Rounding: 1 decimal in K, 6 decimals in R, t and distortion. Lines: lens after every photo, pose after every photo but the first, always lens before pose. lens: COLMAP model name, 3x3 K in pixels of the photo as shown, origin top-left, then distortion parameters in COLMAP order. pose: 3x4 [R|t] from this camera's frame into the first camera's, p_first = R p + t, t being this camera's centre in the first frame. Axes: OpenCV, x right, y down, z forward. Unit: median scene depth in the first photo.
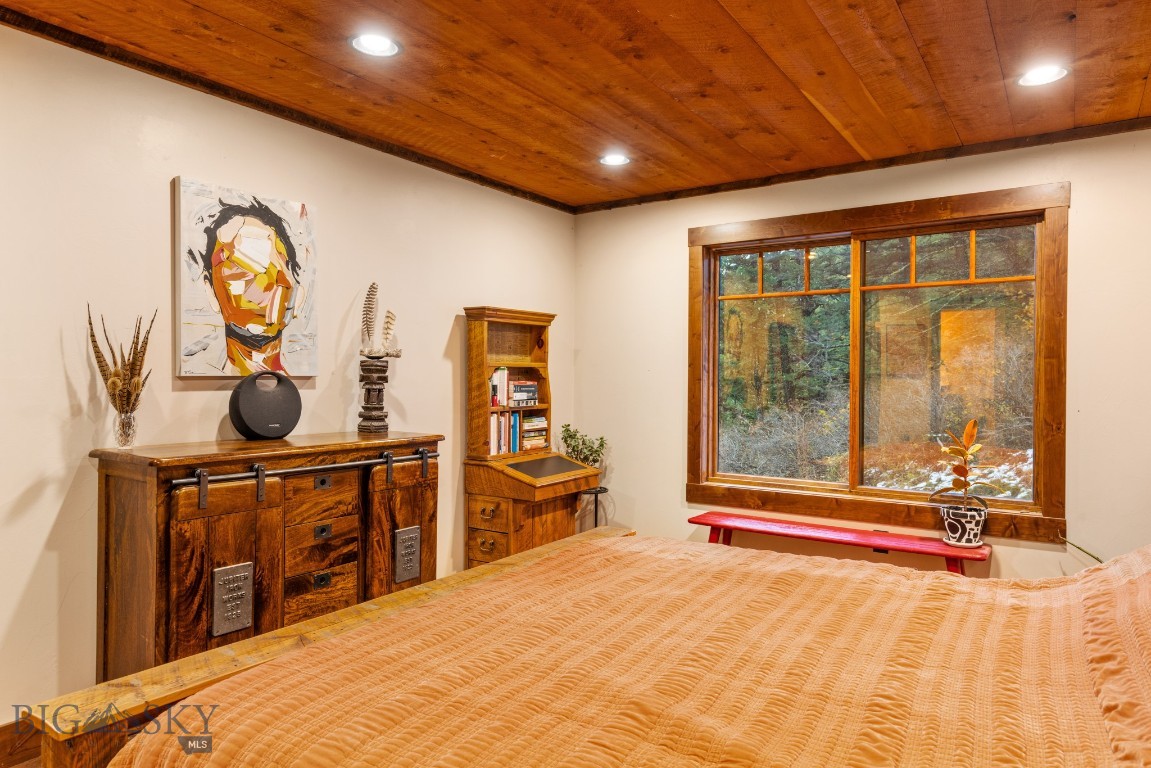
lens RADIAL K [[714.5, 0, 572.4], [0, 714.5, 372.5], [0, 0, 1]] dist [0.002860, -0.001220]
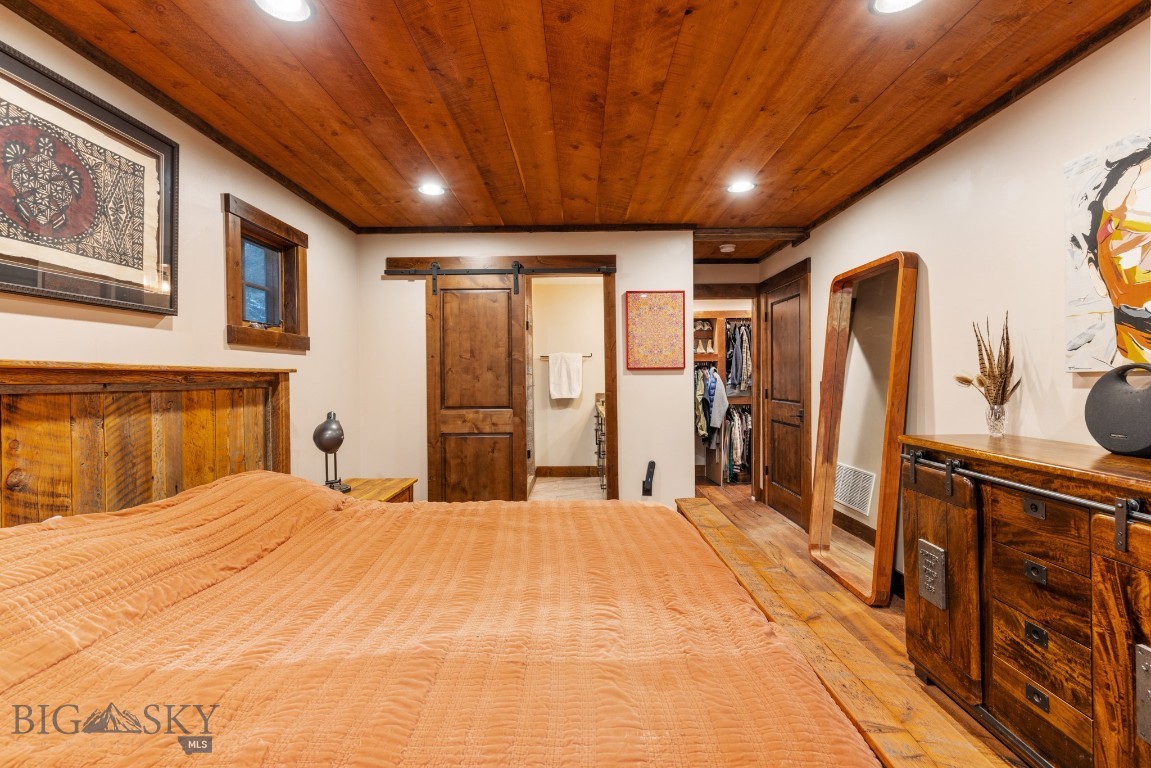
lens RADIAL K [[520.4, 0, 575.5], [0, 520.4, 384.0], [0, 0, 1]] dist [0.003473, -0.000072]
pose [[-0.832605, 0.003308, -0.553858, 0.368537], [0.002620, 0.999994, 0.002034, 0.016672], [0.553862, 0.000242, -0.832609, 1.164085]]
